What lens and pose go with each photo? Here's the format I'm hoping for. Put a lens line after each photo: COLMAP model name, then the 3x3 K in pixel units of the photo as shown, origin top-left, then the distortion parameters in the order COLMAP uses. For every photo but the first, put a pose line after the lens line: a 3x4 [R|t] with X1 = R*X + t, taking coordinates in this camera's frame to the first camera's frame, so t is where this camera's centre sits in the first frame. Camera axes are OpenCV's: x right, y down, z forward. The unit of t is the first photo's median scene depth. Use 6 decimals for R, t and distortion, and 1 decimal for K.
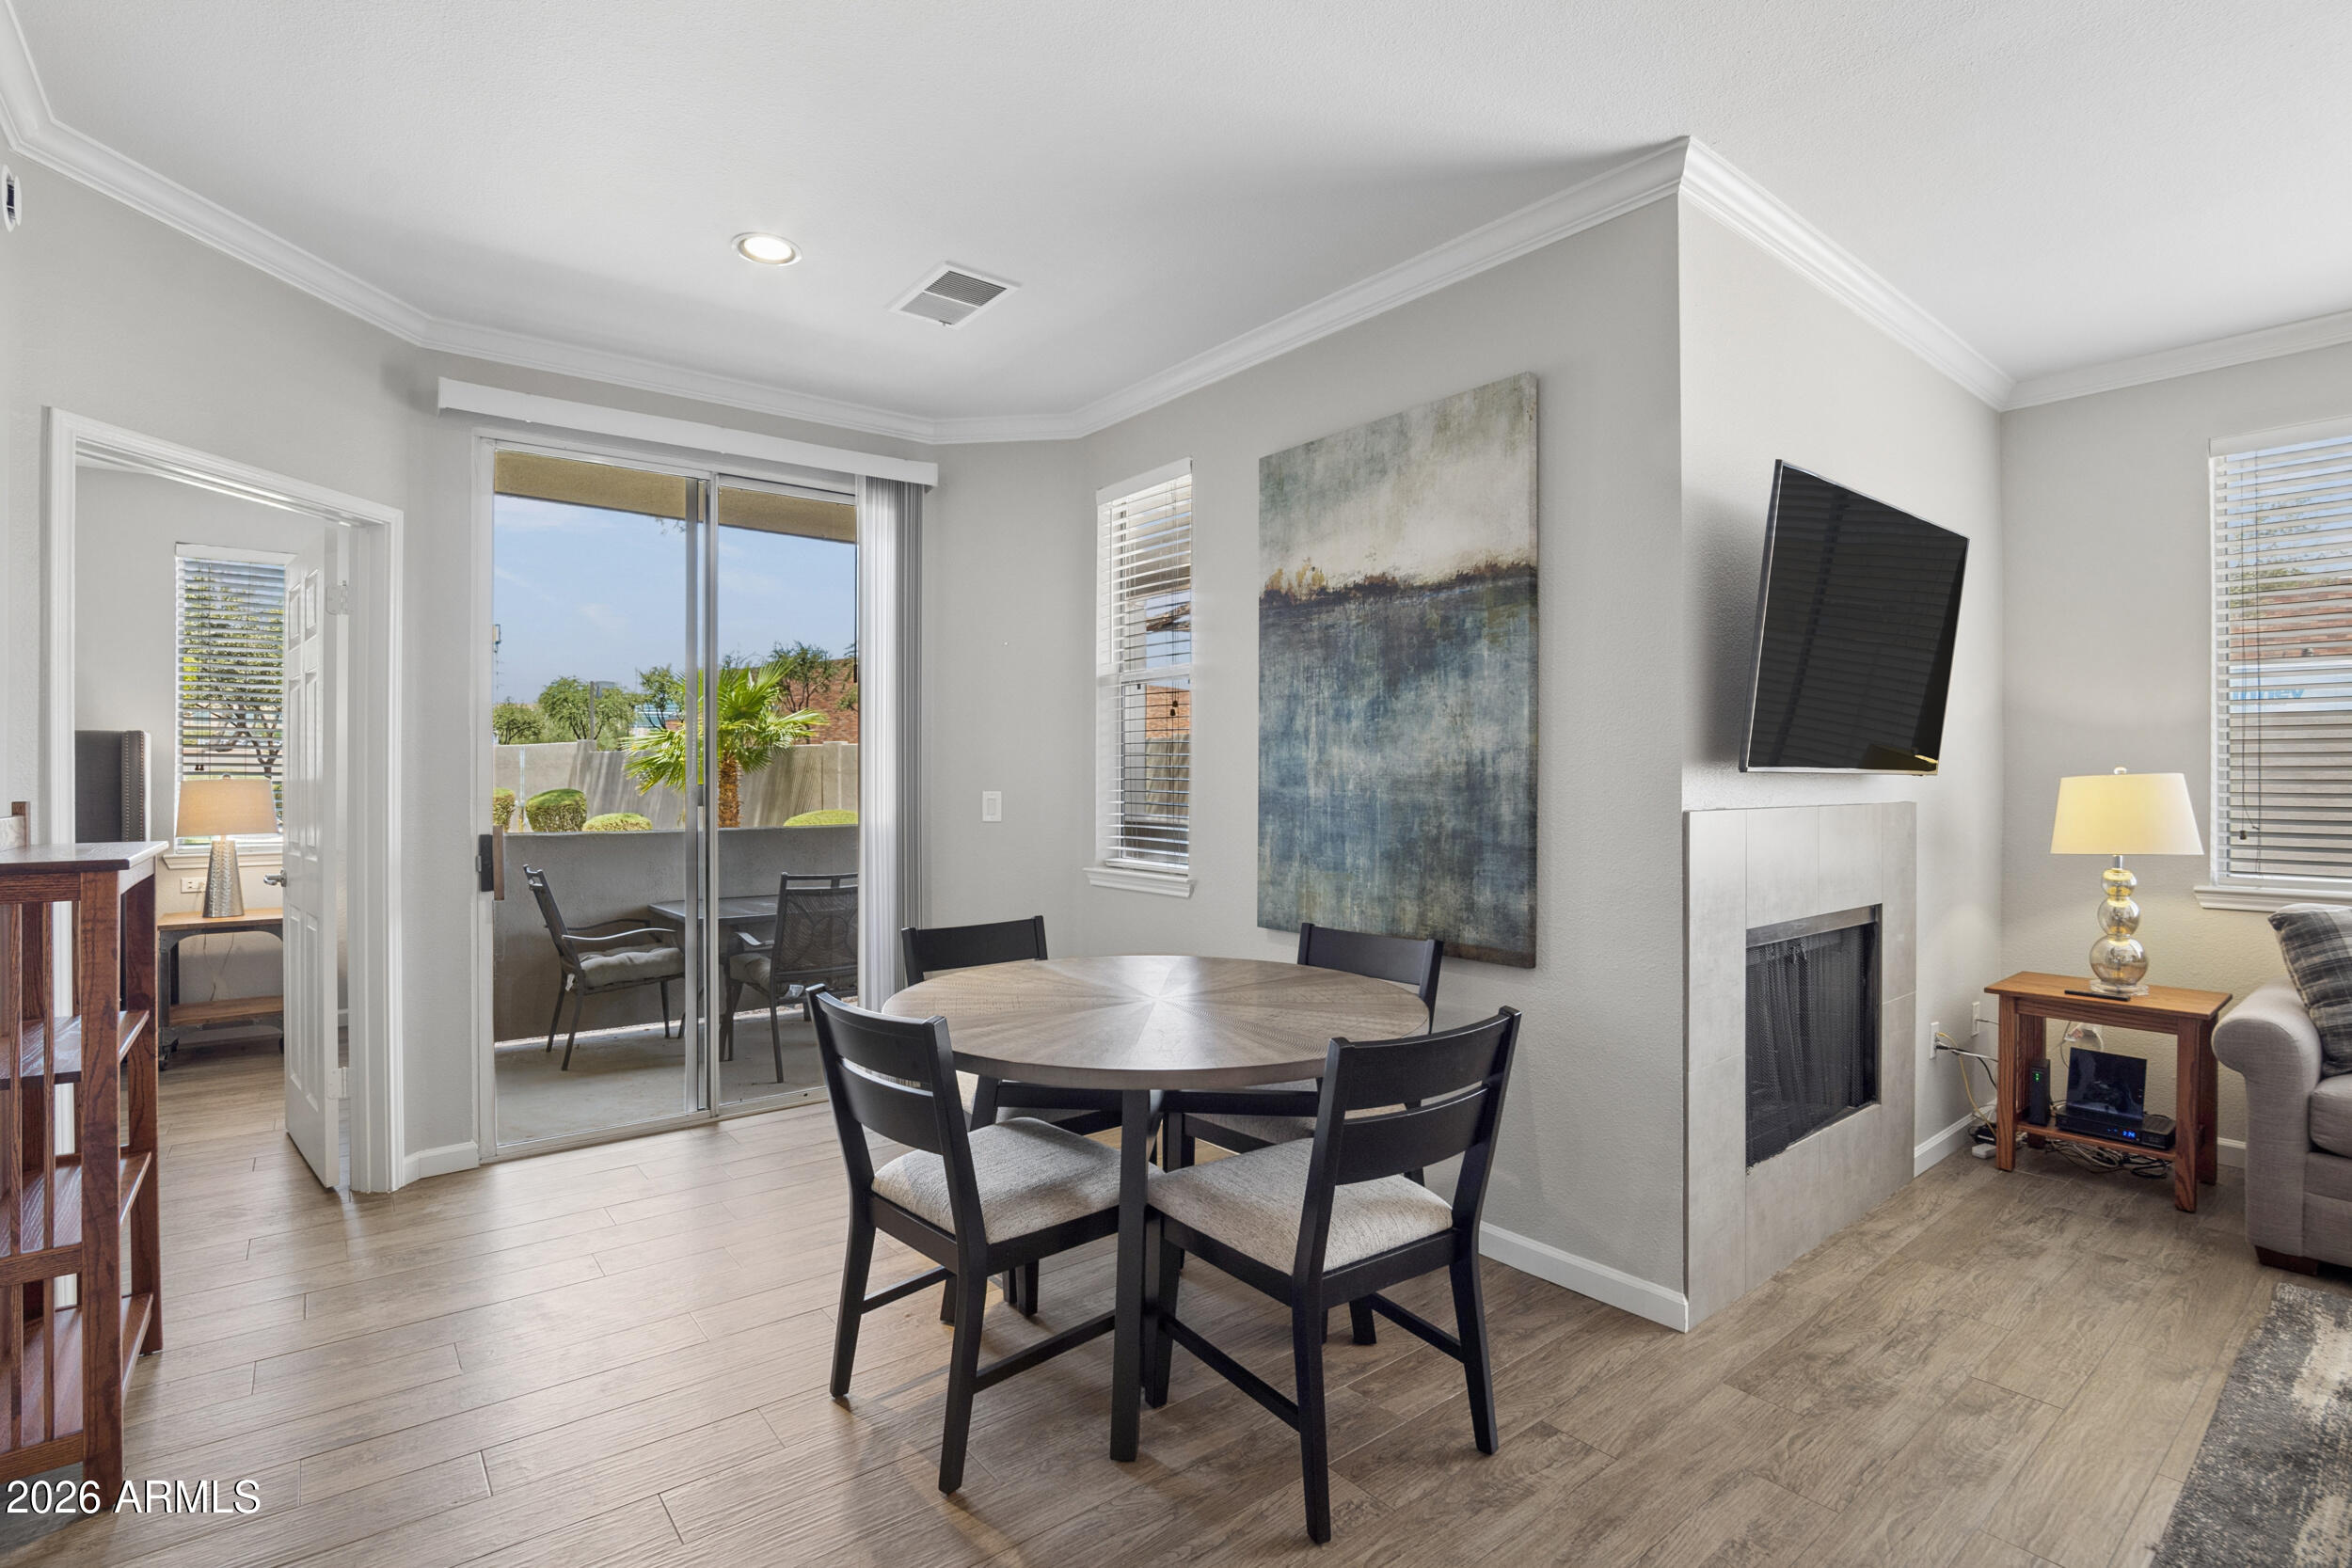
lens RADIAL K [[1109.6, 0, 1177.0], [0, 1109.6, 771.3], [0, 0, 1]] dist [-0.028126, 0.000510]
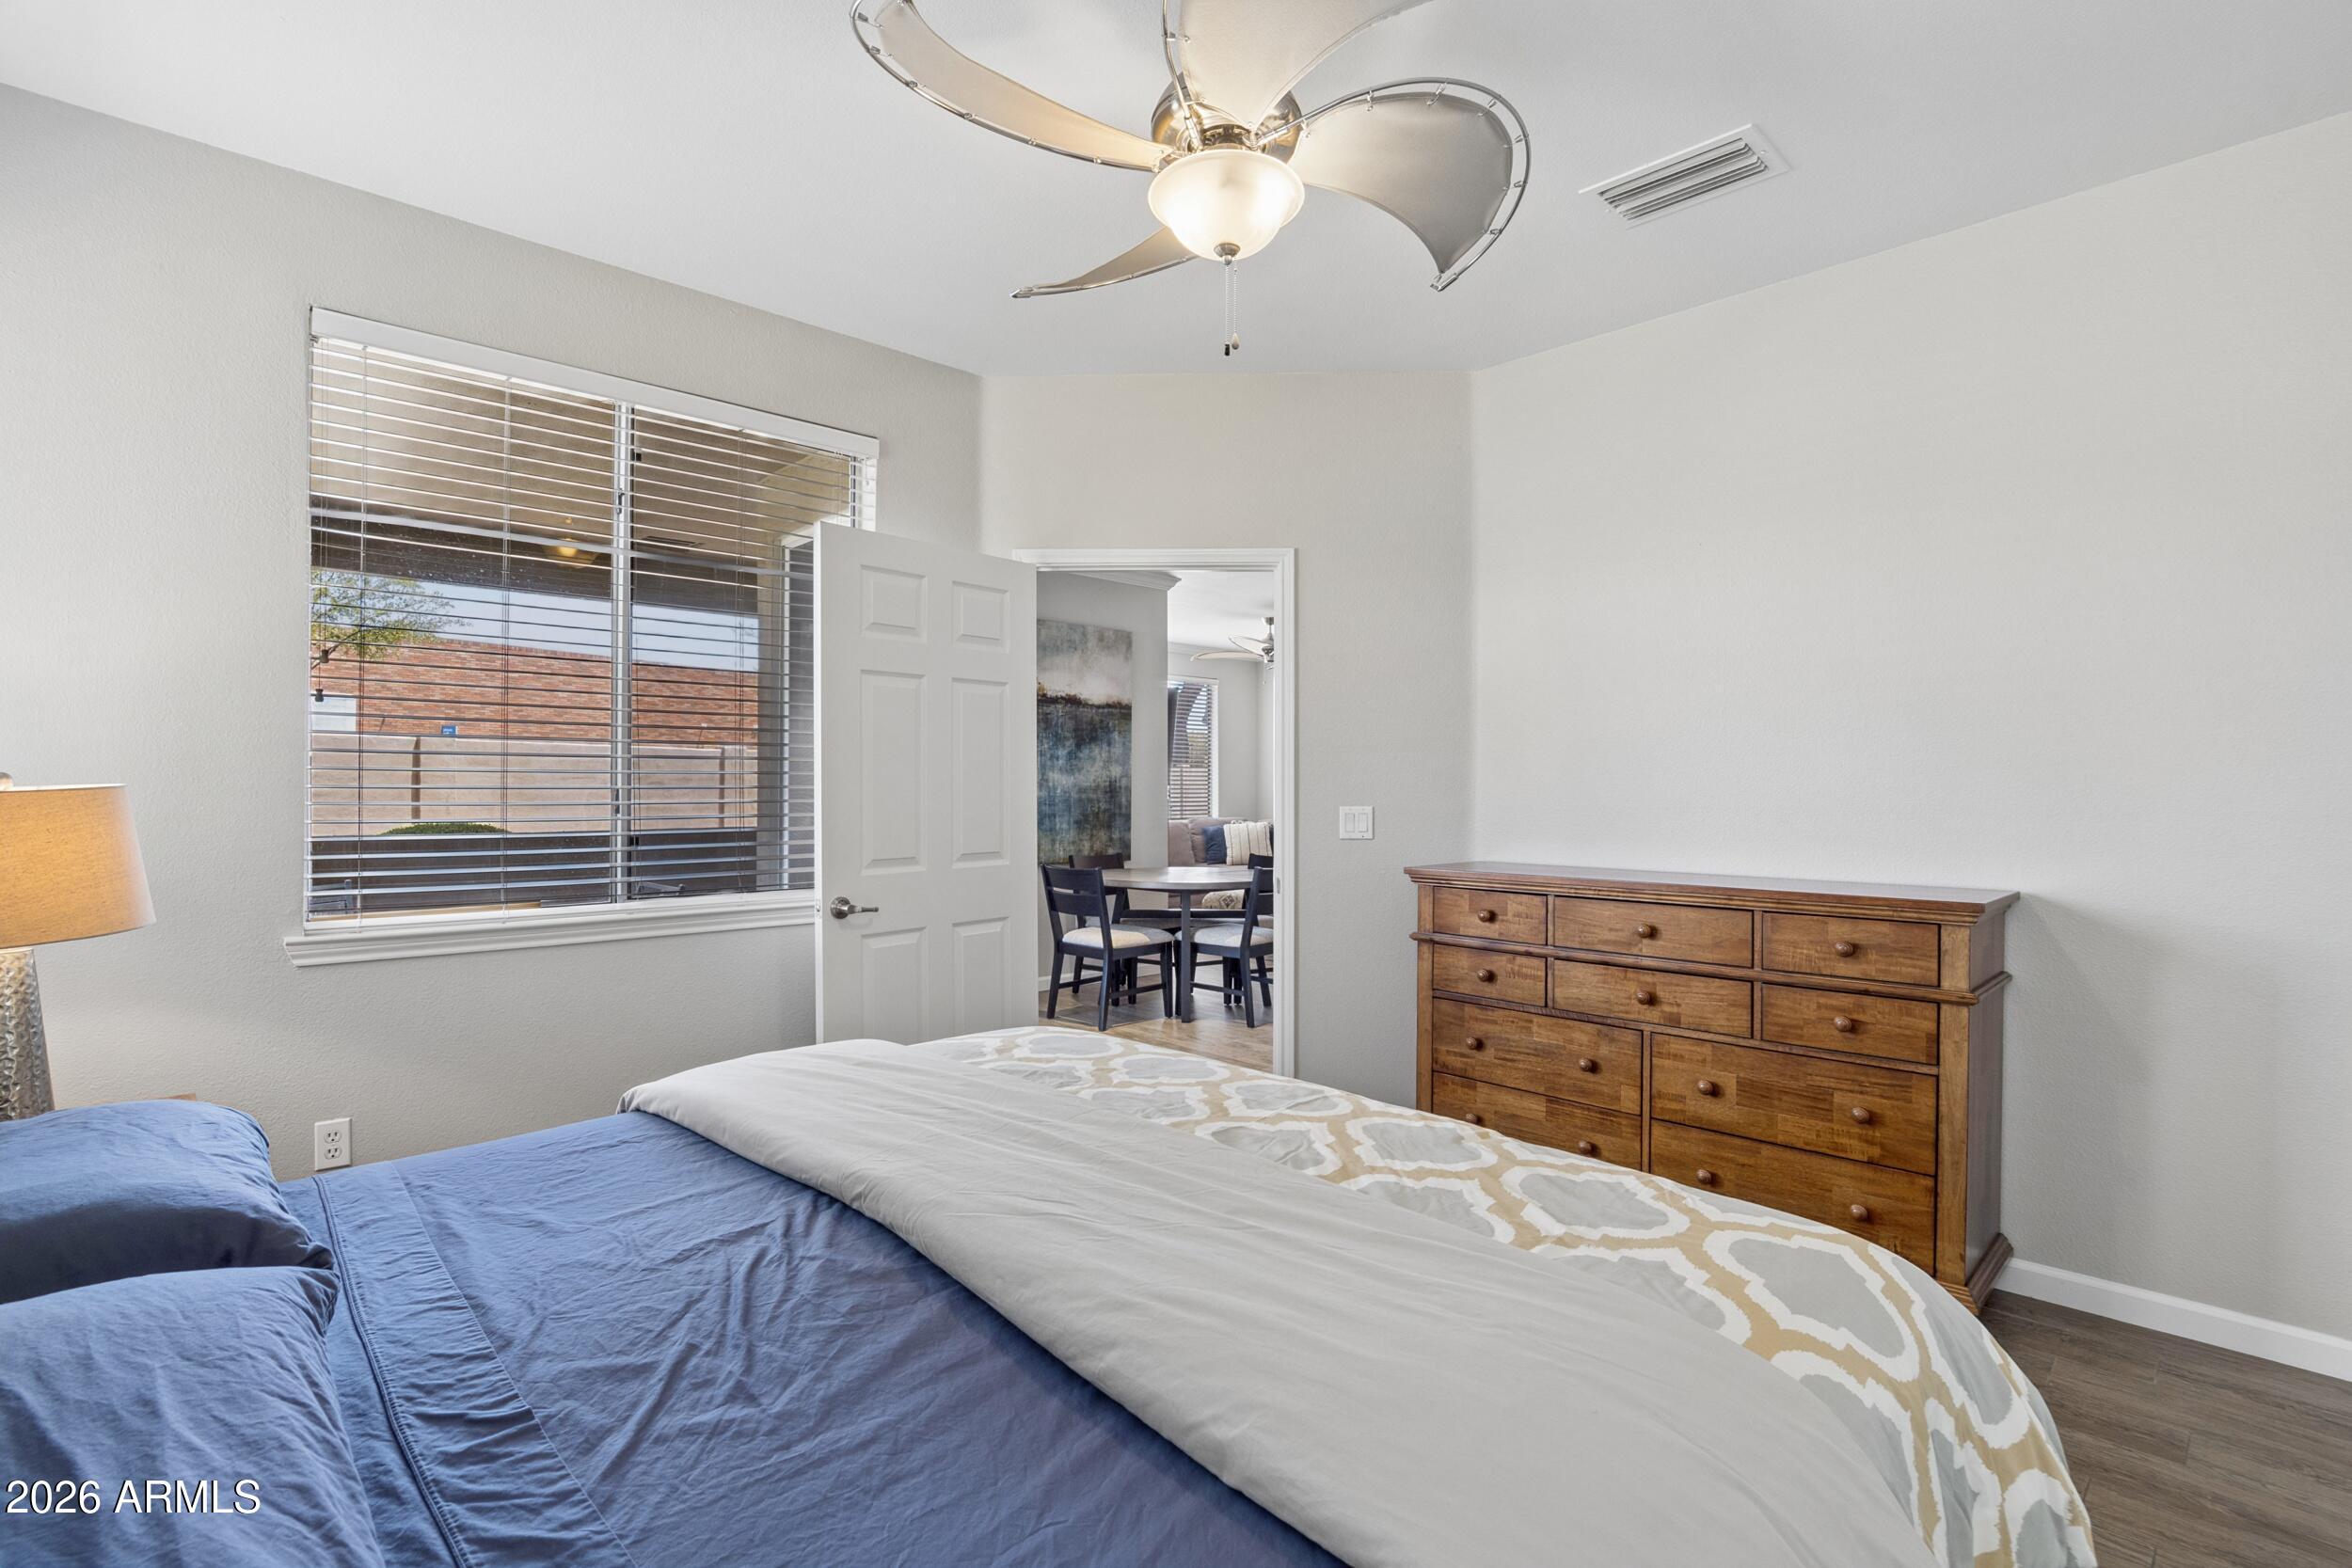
lens RADIAL K [[1109.6, 0, 1179.0], [0, 1109.6, 781.1], [0, 0, 1]] dist [-0.028126, 0.000510]
pose [[-0.101247, 0.008618, 0.994824, -2.037811], [-0.005416, 0.999943, -0.009214, 0.012946], [-0.994847, -0.006321, -0.101195, 1.017790]]
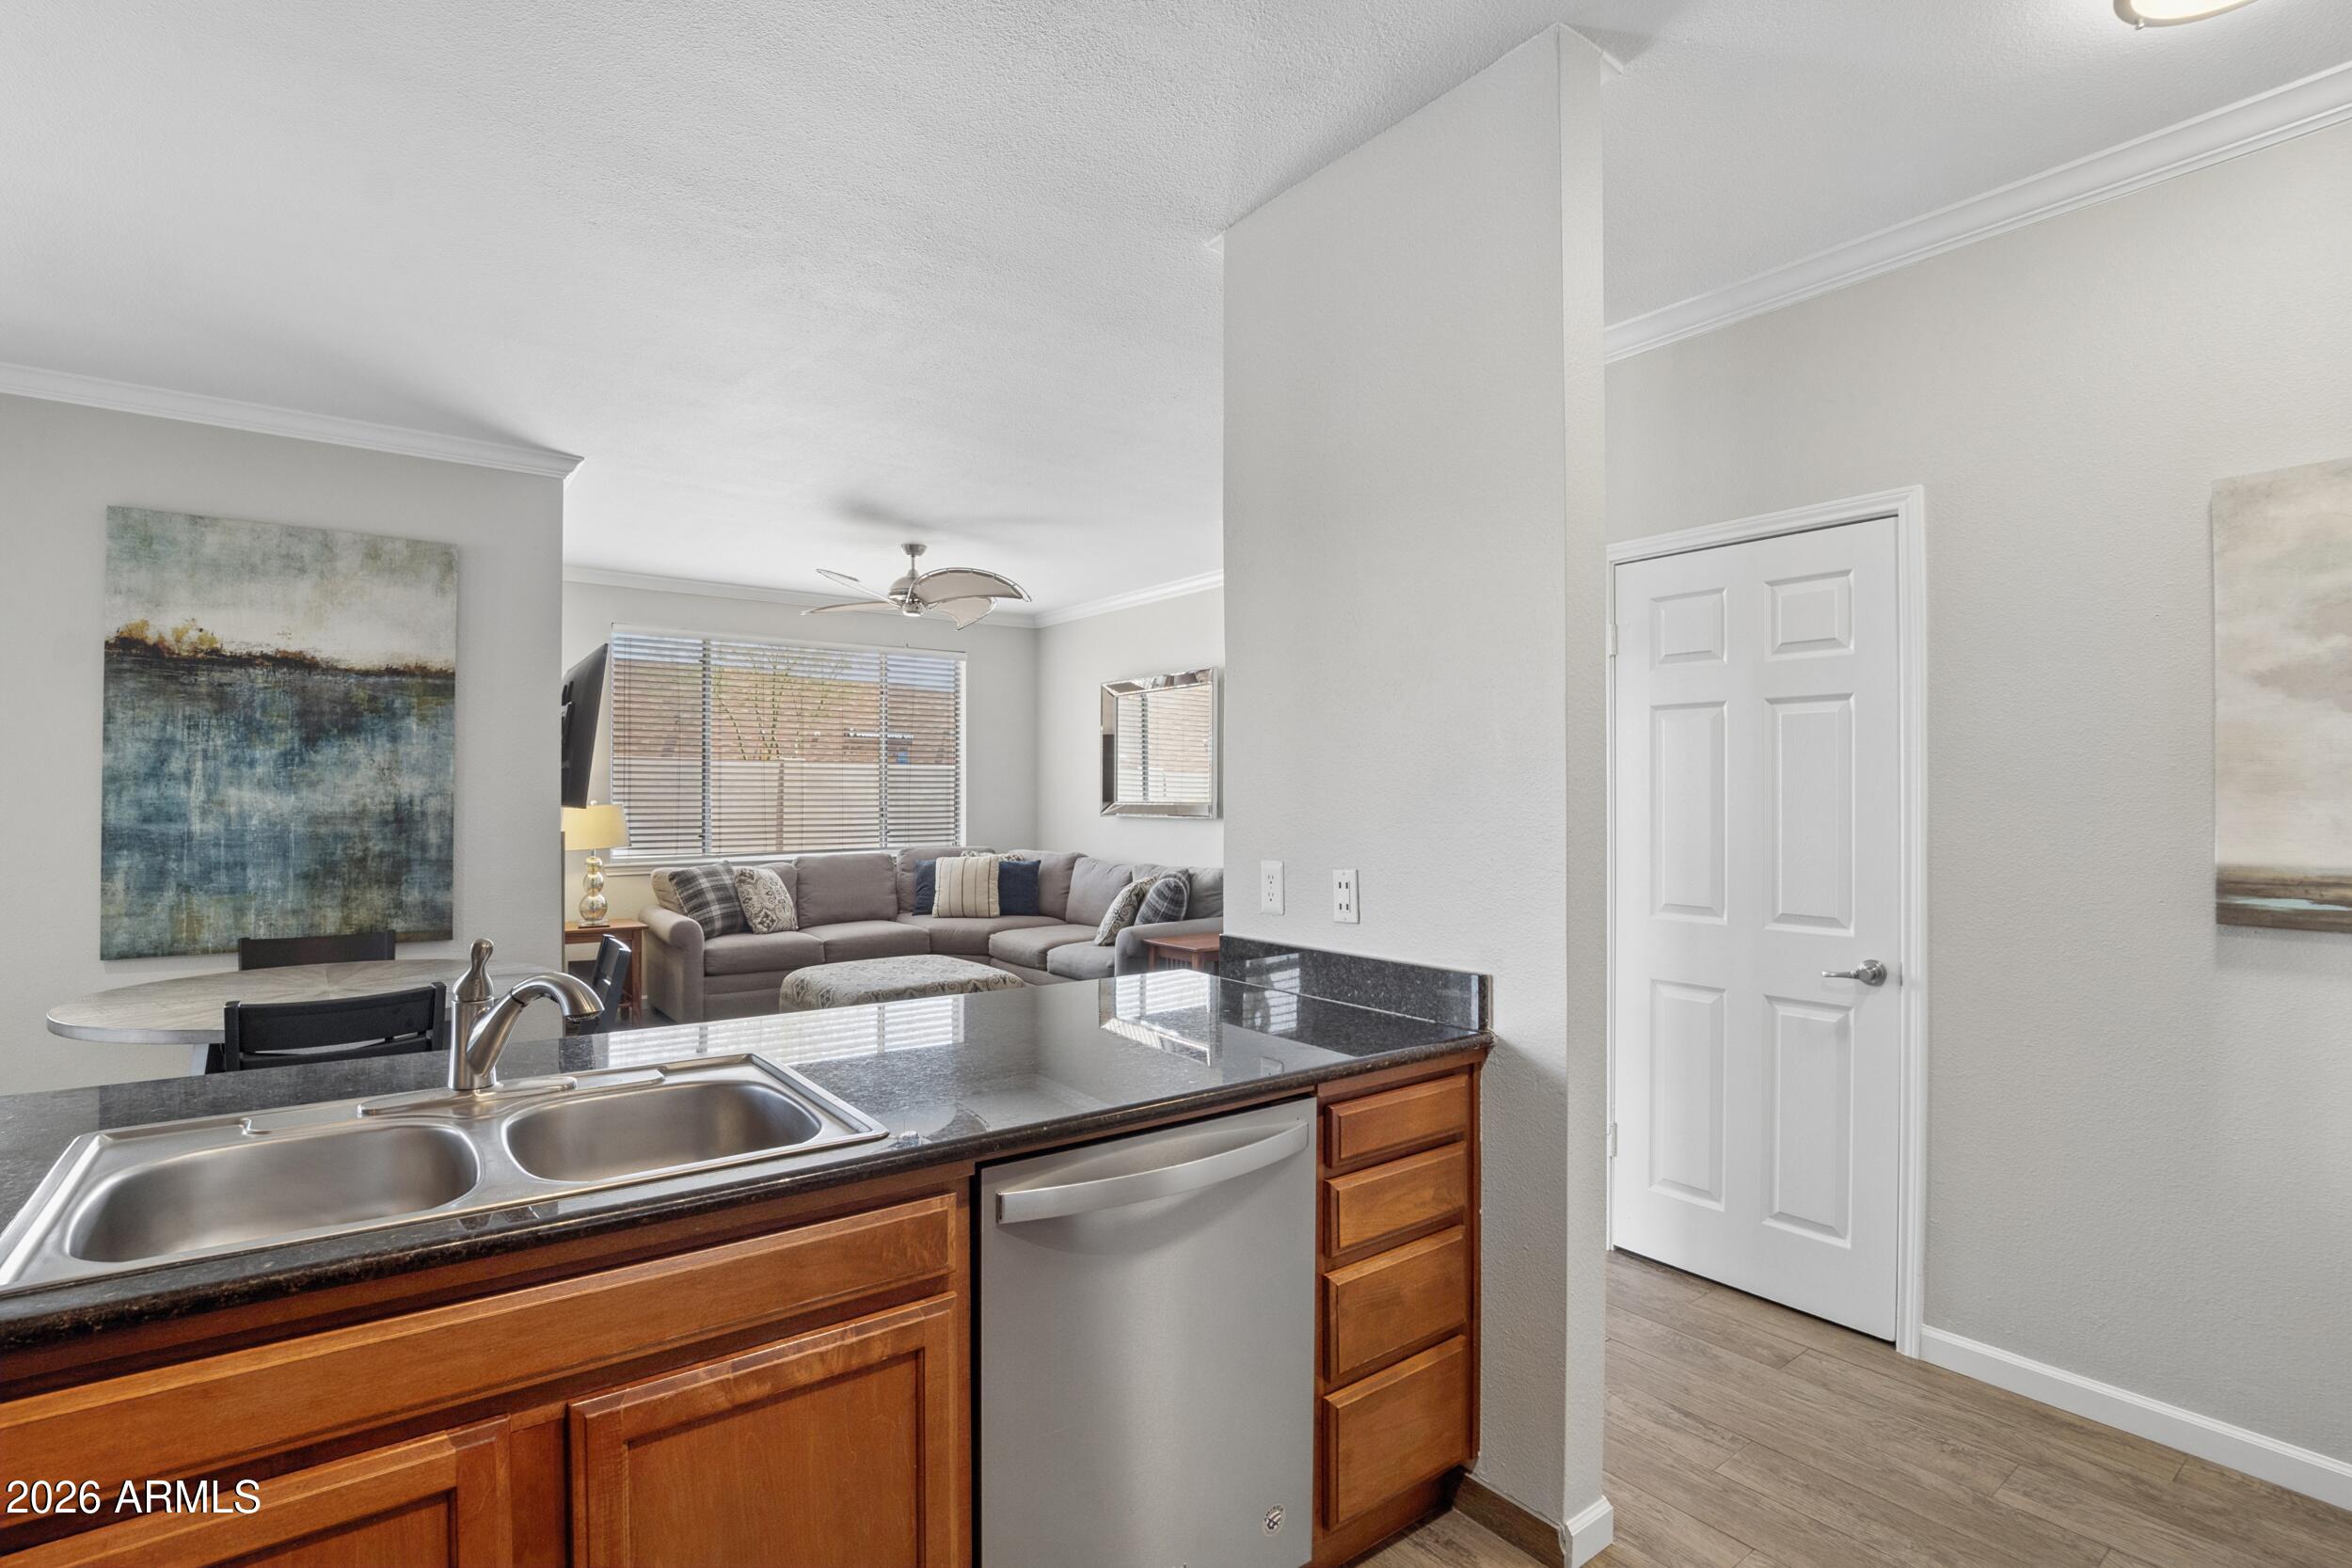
lens RADIAL K [[1109.6, 0, 1174.3], [0, 1109.6, 793.8], [0, 0, 1]] dist [-0.028126, 0.000510]
pose [[0.029027, 0.000366, 0.999579, -1.019876], [-0.009330, 0.999956, -0.000095, -0.026600], [-0.999535, -0.009323, 0.029029, -0.026794]]
